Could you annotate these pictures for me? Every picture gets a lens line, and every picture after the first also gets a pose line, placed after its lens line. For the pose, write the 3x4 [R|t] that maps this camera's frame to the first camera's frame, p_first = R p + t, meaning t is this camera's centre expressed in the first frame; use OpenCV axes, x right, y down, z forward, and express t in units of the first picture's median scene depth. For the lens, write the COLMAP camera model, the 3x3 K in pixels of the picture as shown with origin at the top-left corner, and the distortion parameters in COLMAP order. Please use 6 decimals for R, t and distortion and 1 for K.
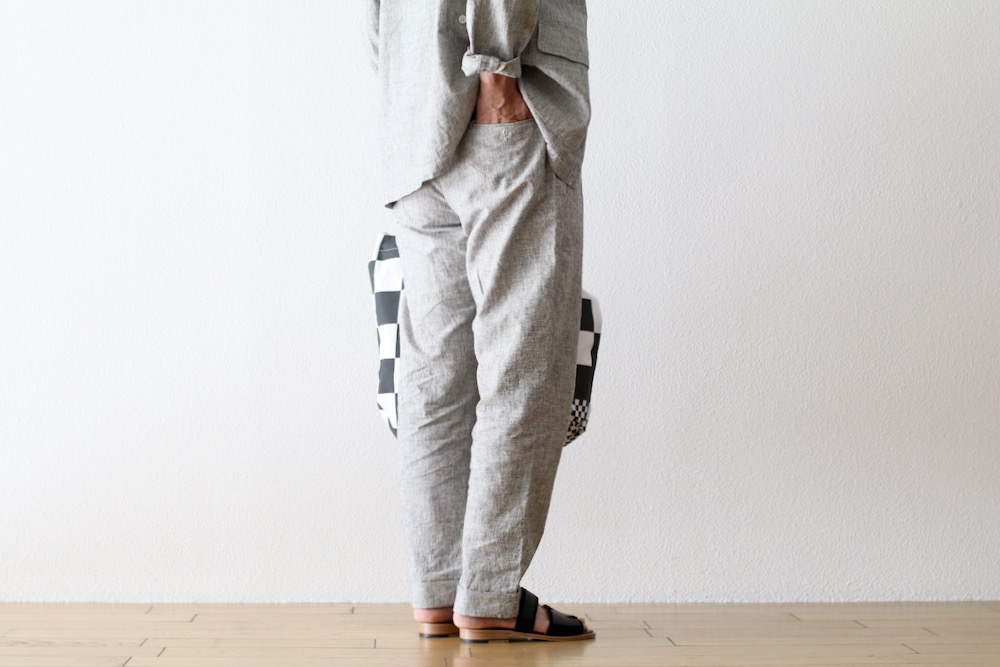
lens RADIAL K [[2068.9, 0, 498.9], [0, 2068.9, 334.1], [0, 0, 1]] dist [-0.118719, 0.000000]
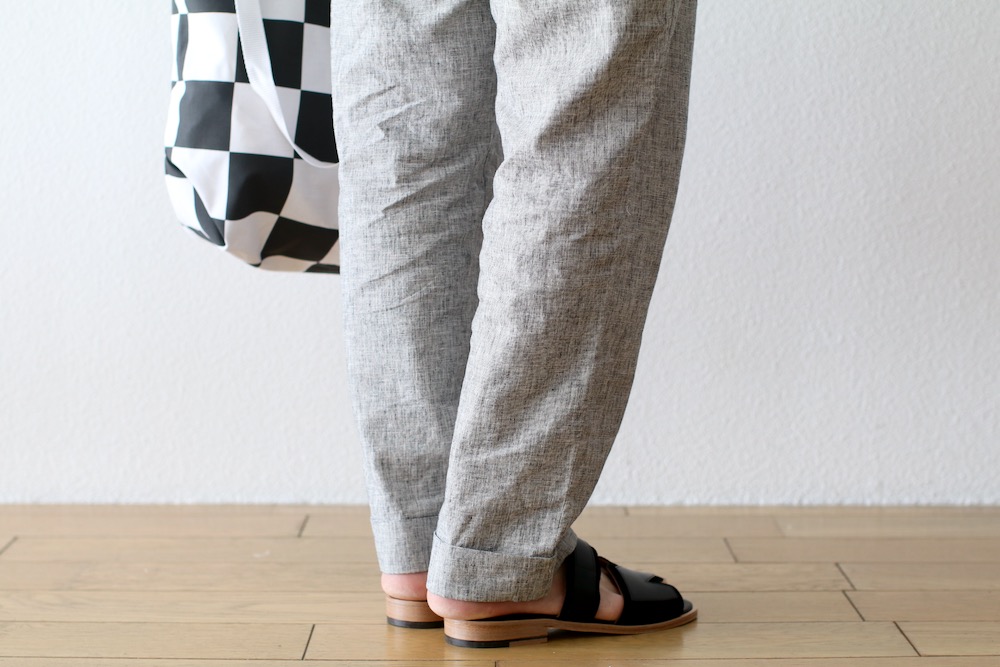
lens RADIAL K [[2068.9, 0, 529.5], [0, 2068.9, 291.3], [0, 0, 1]] dist [-0.118719, 0.000000]
pose [[0.999267, 0.002388, -0.038205, 0.010836], [0.001787, 0.994054, 0.108869, 0.010414], [0.038238, -0.108858, 0.993322, 0.443577]]
